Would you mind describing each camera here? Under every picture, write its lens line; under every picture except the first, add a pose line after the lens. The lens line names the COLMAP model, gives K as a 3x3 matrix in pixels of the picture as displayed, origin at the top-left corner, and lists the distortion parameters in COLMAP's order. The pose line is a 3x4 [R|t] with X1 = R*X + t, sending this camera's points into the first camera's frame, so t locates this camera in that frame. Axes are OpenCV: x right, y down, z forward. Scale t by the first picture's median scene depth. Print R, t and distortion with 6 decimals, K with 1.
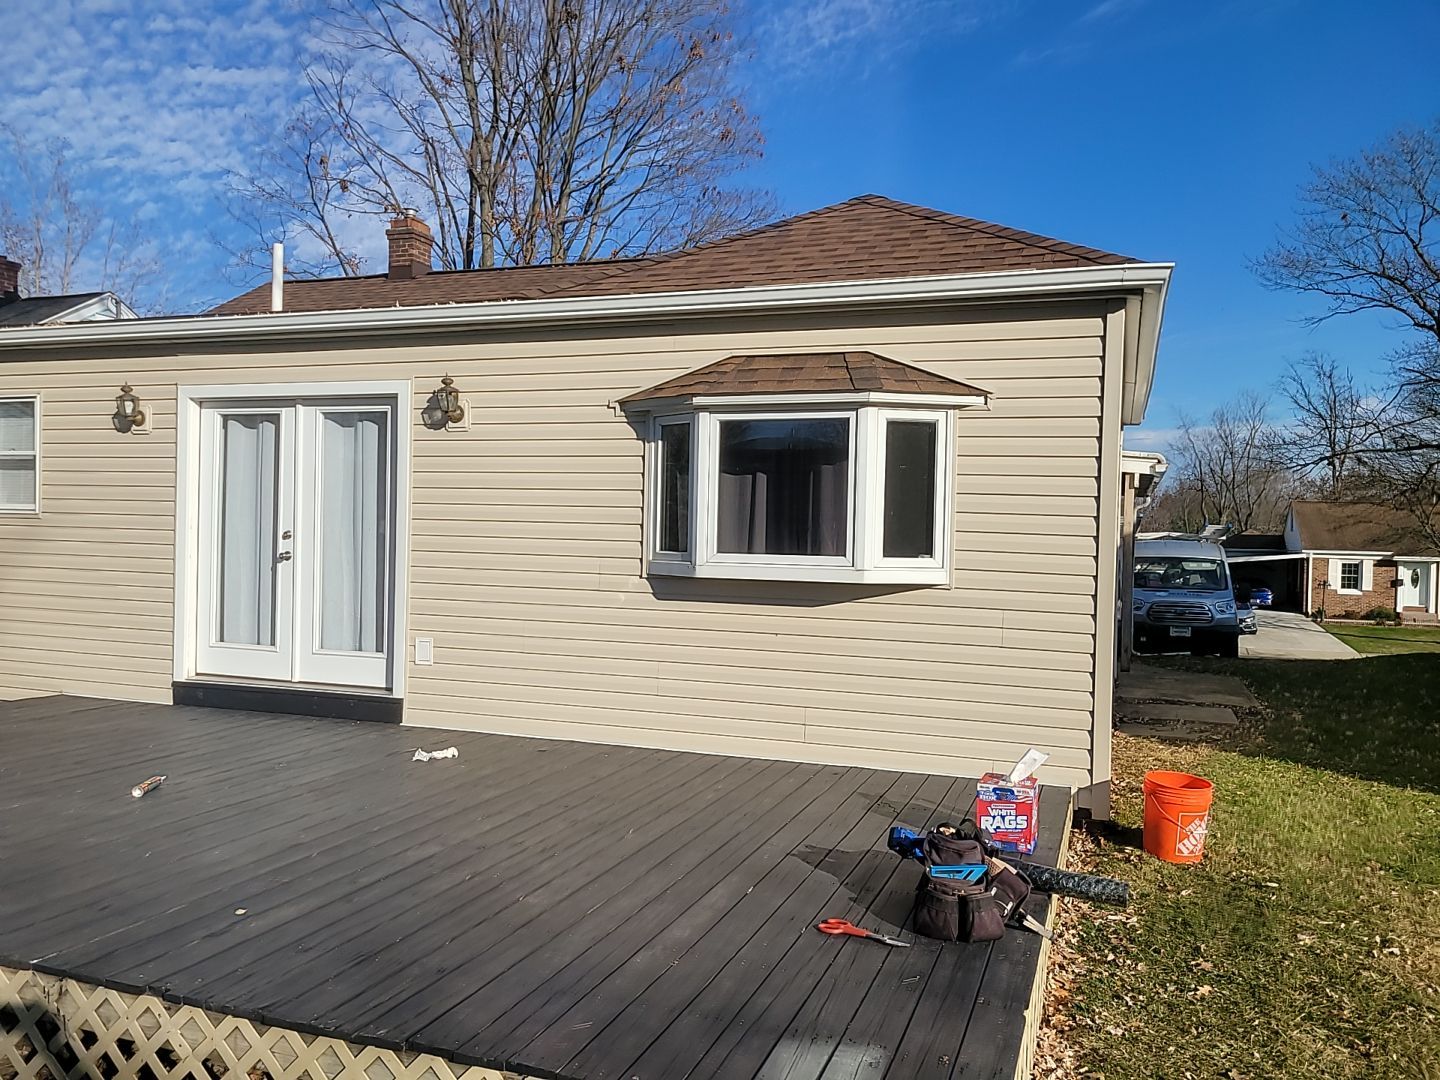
lens RADIAL K [[1077.0, 0, 723.0], [0, 1077.0, 550.9], [0, 0, 1]] dist [0.070707, -0.049333]
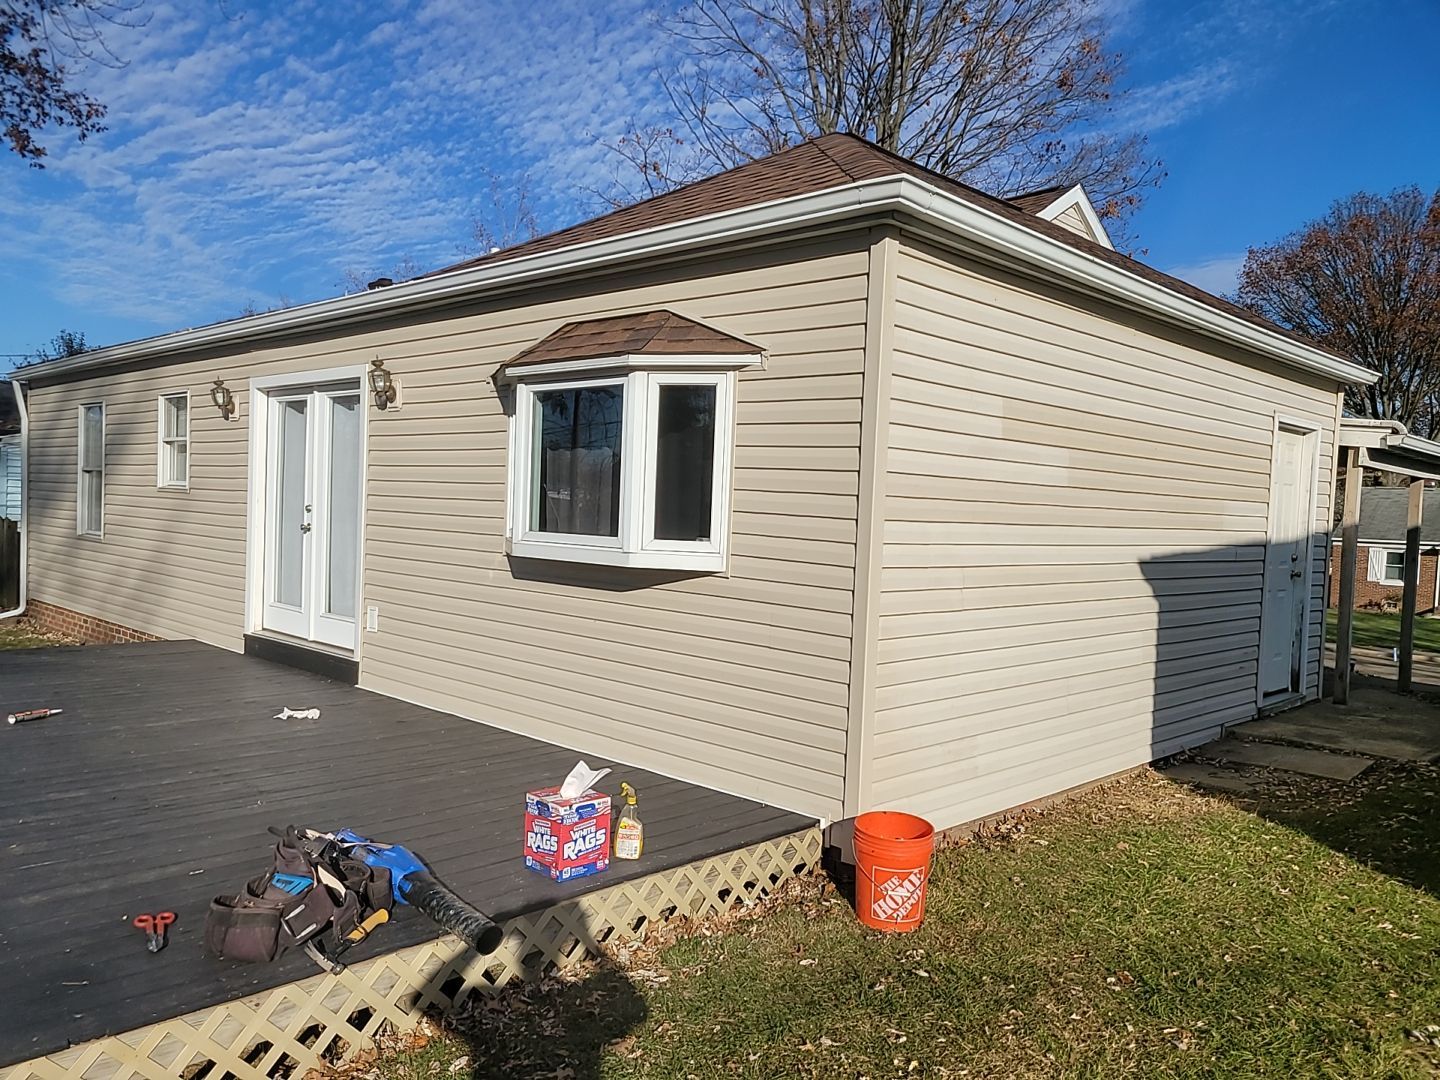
lens RADIAL K [[1077.0, 0, 719.8], [0, 1077.0, 550.5], [0, 0, 1]] dist [0.070707, -0.049333]
pose [[0.909223, 0.029007, -0.415298, 0.541704], [-0.024641, 0.999570, 0.015868, 0.000059], [0.415580, -0.004194, 0.909547, 0.197433]]
